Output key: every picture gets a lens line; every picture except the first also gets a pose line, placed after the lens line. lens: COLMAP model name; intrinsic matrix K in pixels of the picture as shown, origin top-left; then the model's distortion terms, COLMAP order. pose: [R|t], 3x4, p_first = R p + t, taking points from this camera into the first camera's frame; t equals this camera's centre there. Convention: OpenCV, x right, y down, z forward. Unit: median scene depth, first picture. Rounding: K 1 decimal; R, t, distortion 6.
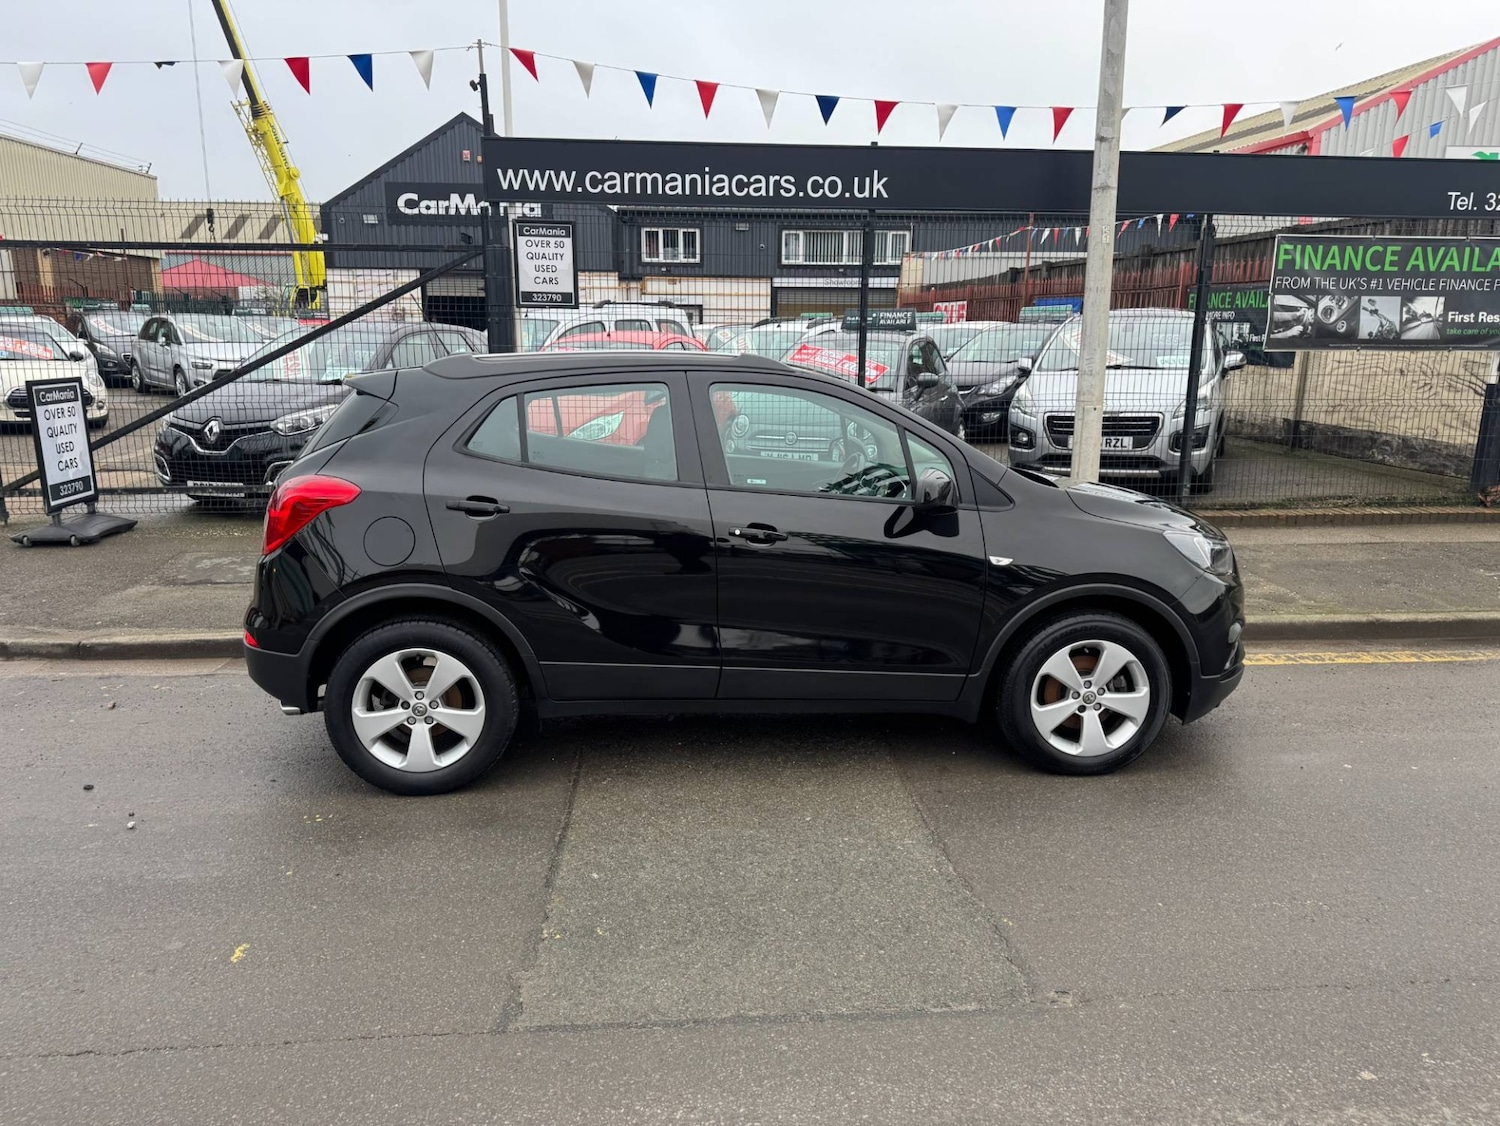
lens RADIAL K [[1049.7, 0, 757.3], [0, 1049.7, 560.6], [0, 0, 1]] dist [0.030420, -0.031952]
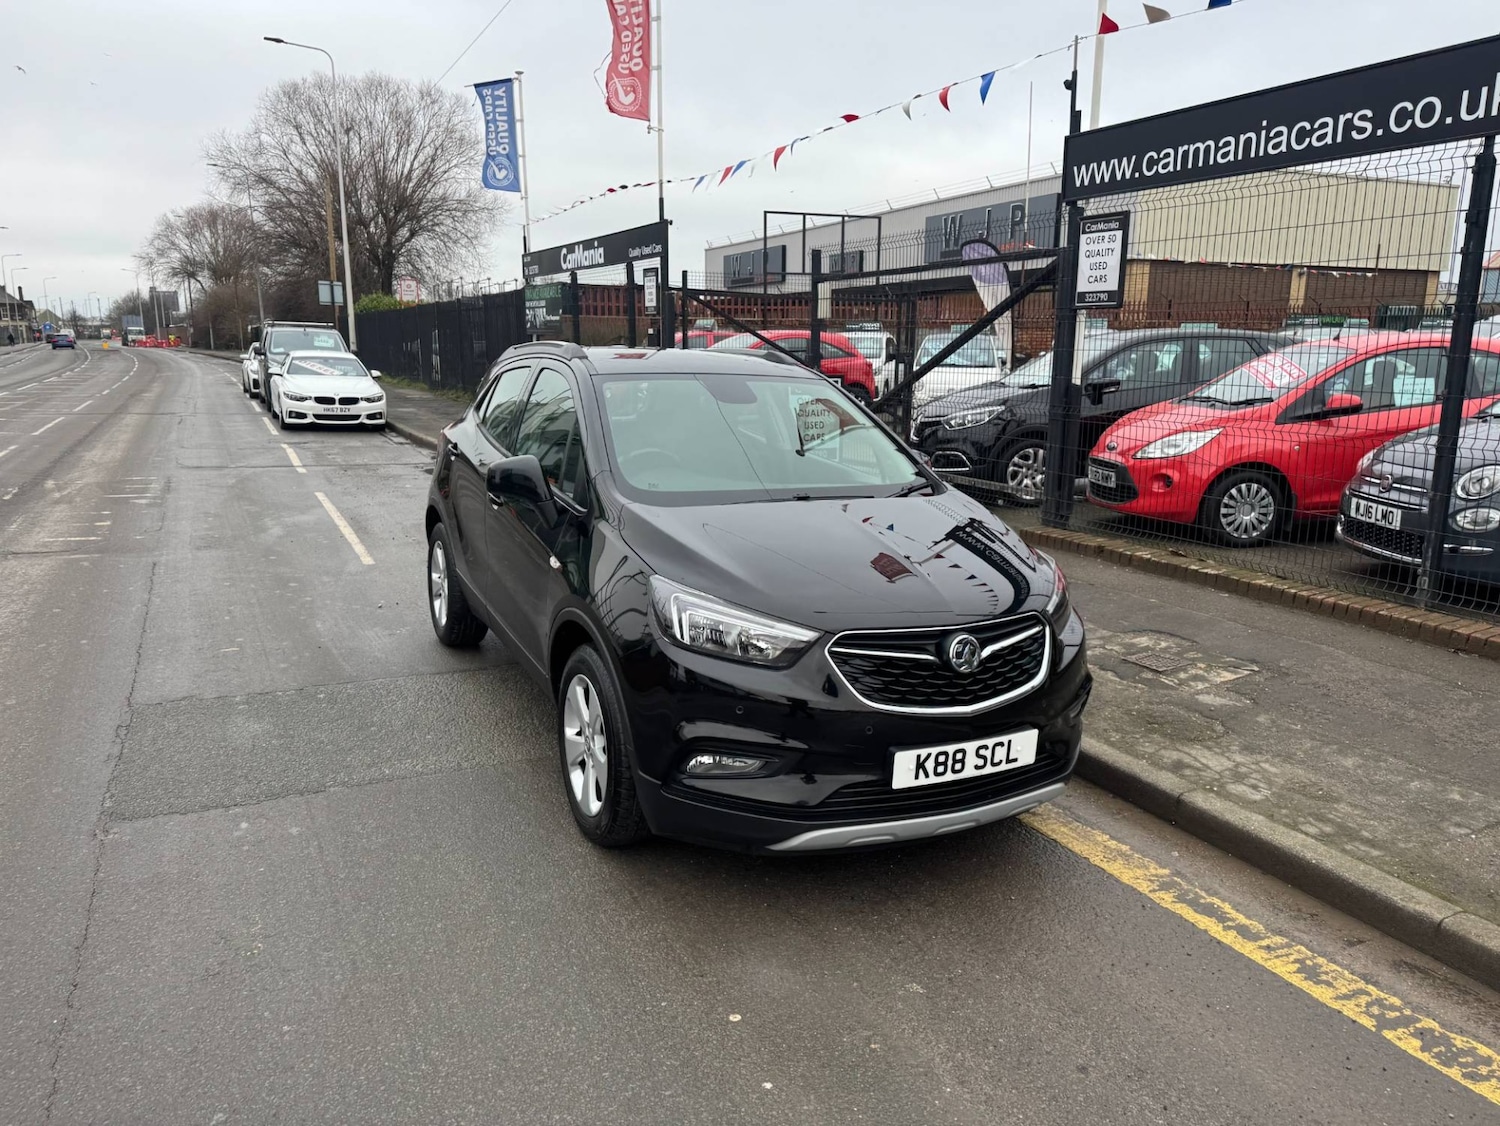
lens RADIAL K [[1051.0, 0, 754.6], [0, 1051.0, 558.3], [0, 0, 1]] dist [0.031617, -0.031376]
pose [[0.368962, 0.183391, -0.911172, 0.576326], [-0.200878, 0.972905, 0.114474, -0.073565], [0.907478, 0.140798, 0.395804, 0.393677]]
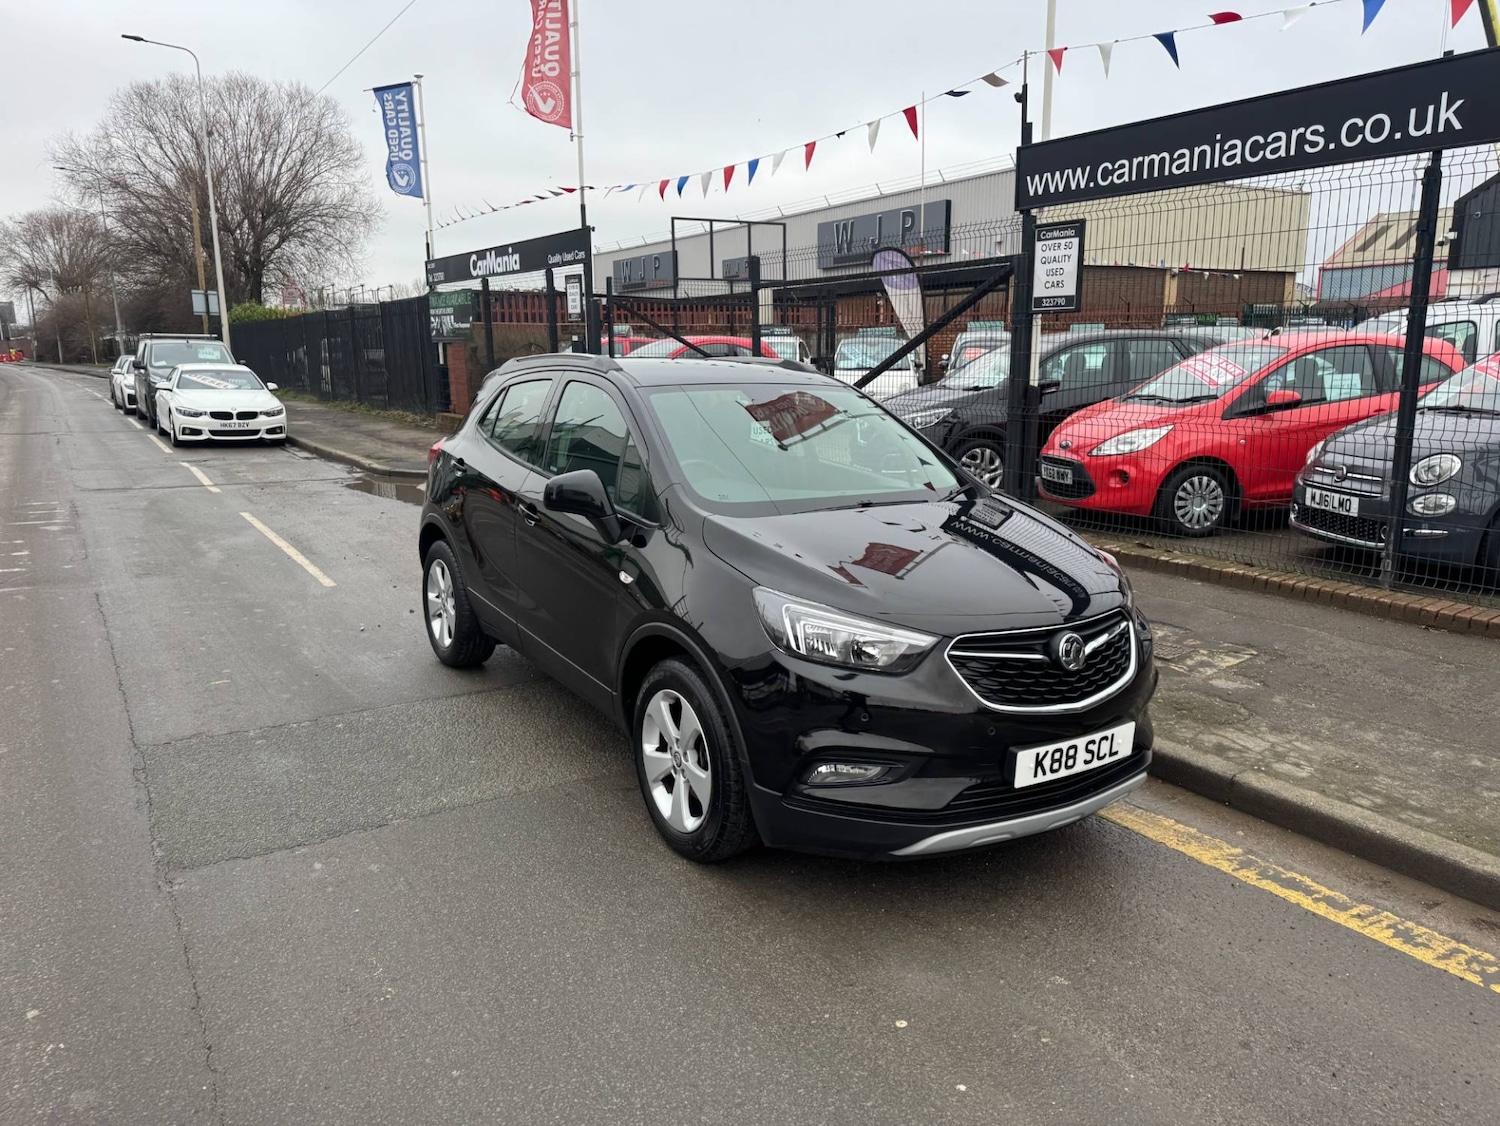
lens RADIAL K [[1049.7, 0, 756.1], [0, 1049.7, 552.1], [0, 0, 1]] dist [0.030420, -0.031952]
pose [[0.471519, 0.160021, -0.867216, 0.542048], [-0.176416, 0.980636, 0.085029, -0.060540], [0.864030, 0.112898, 0.490619, 0.320005]]
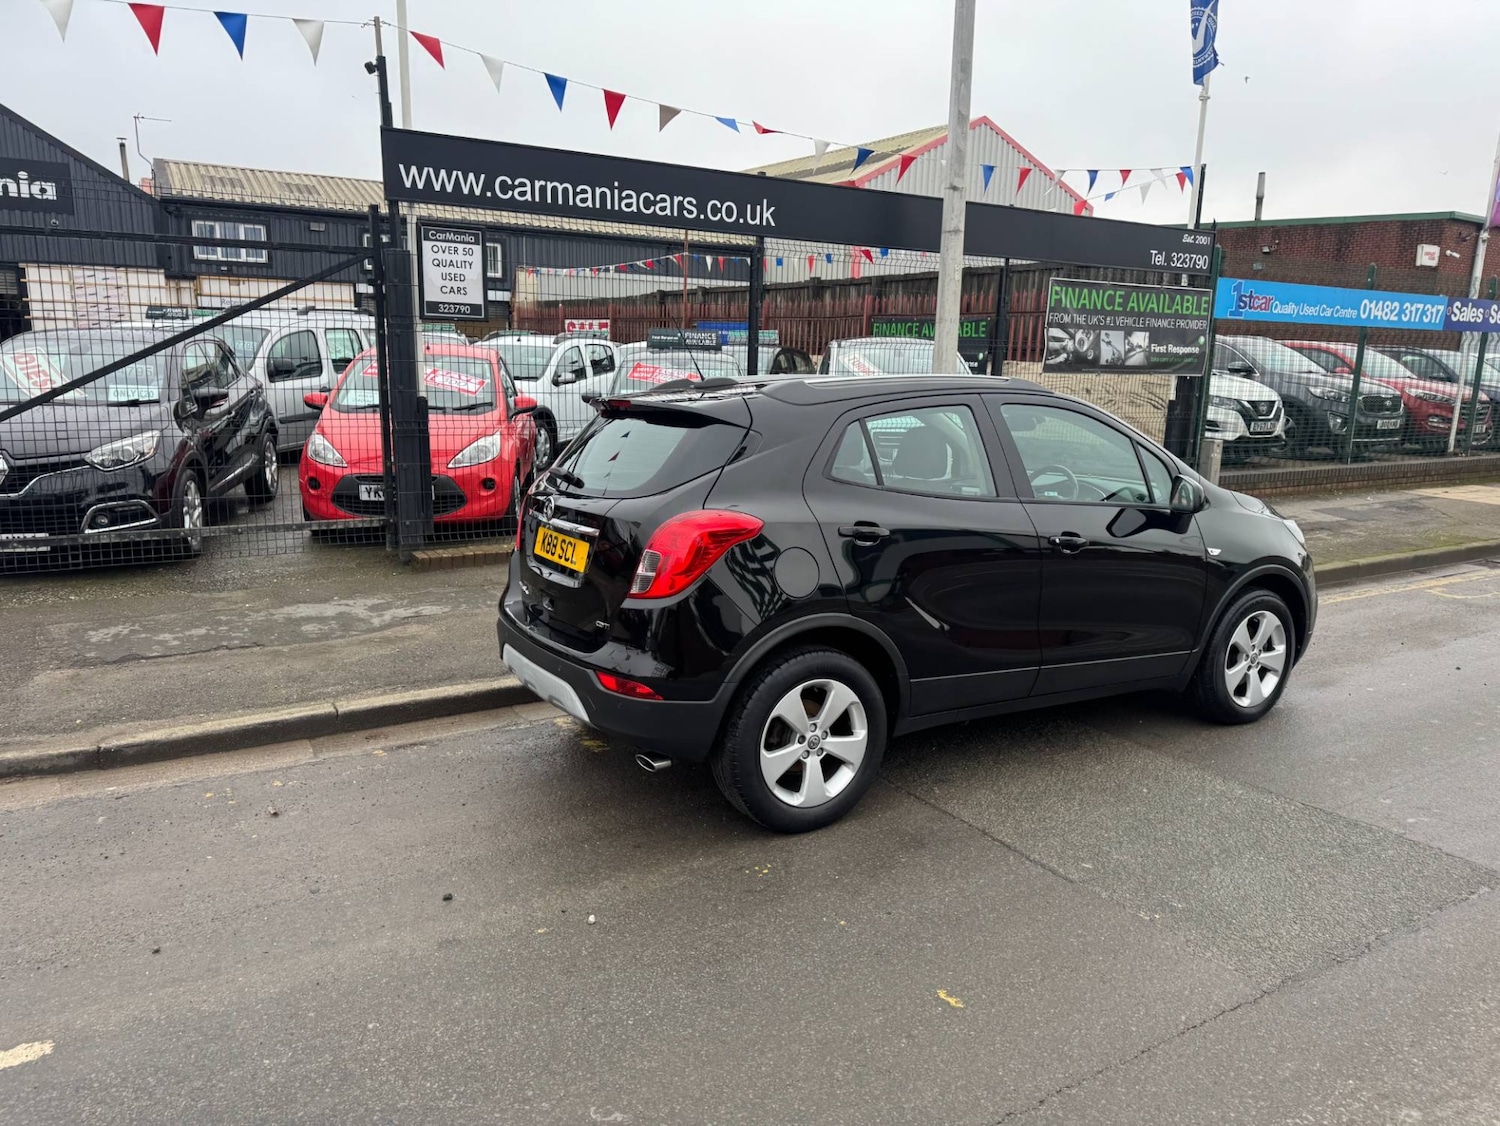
lens RADIAL K [[1051.0, 0, 756.1], [0, 1051.0, 566.3], [0, 0, 1]] dist [0.031617, -0.031376]
pose [[0.897317, -0.072501, 0.435392, -0.379558], [0.076359, 0.997043, 0.008655, -0.016504], [-0.434732, 0.025480, 0.900199, 0.071268]]
